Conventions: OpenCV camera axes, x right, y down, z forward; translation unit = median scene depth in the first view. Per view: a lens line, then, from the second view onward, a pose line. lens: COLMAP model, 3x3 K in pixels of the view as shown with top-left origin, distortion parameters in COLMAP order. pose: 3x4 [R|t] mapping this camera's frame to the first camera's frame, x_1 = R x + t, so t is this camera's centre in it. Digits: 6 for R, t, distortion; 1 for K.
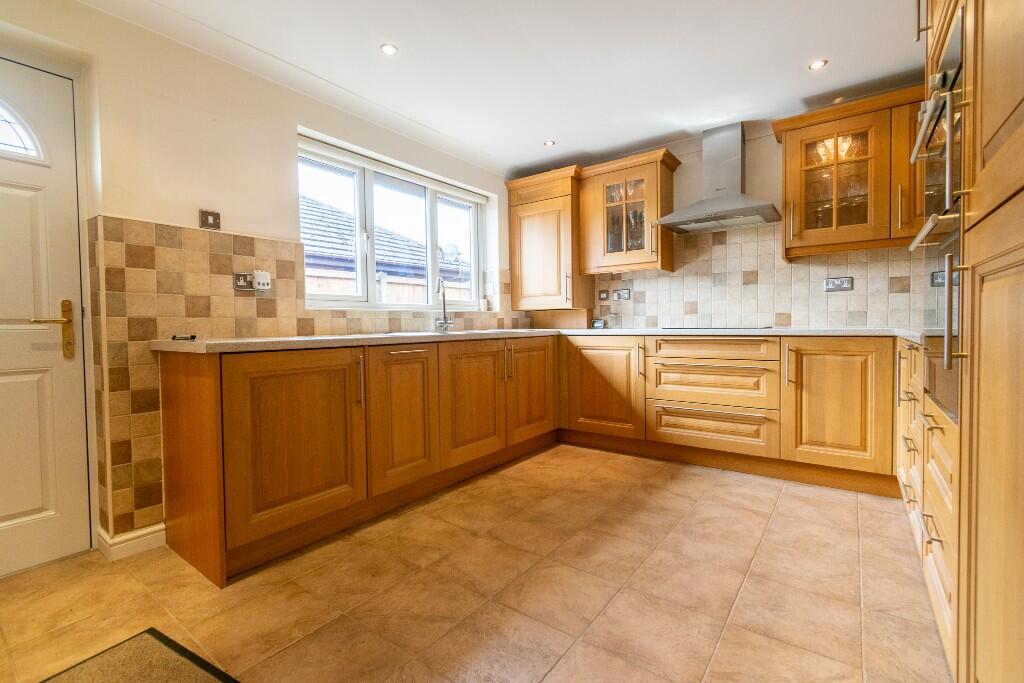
lens RADIAL K [[452.8, 0, 513.7], [0, 452.8, 336.8], [0, 0, 1]] dist [0.002926, -0.000163]
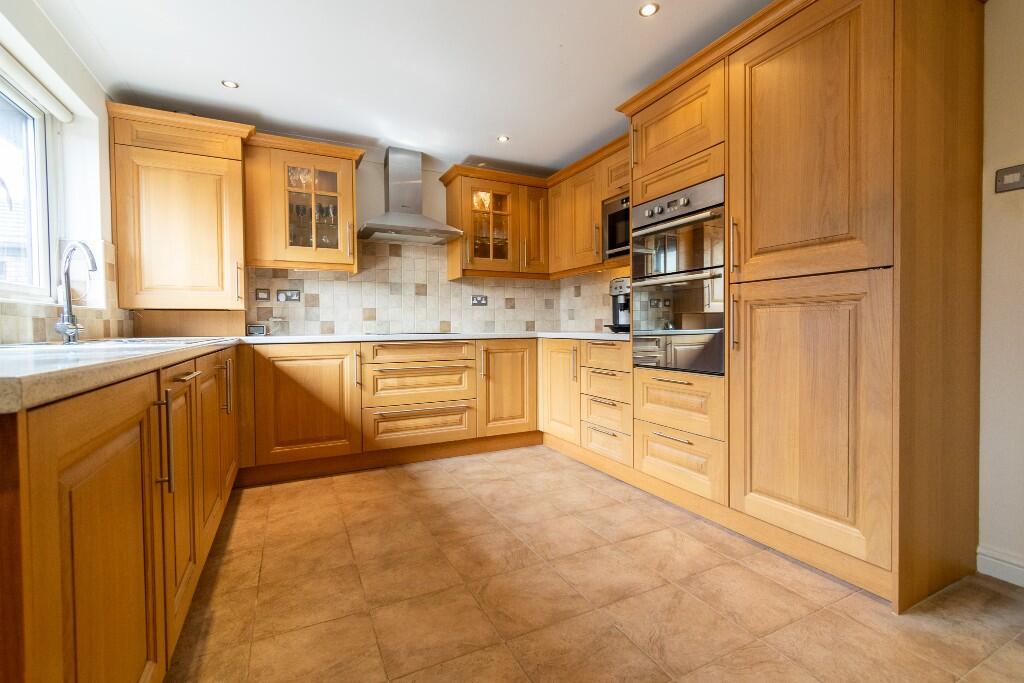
lens RADIAL K [[452.8, 0, 513.7], [0, 452.8, 336.8], [0, 0, 1]] dist [0.002926, -0.000163]
pose [[0.452936, -0.010077, 0.891486, -0.451060], [0.026880, 0.999636, -0.002358, -0.002661], [-0.891138, 0.025031, 0.453042, 0.317524]]
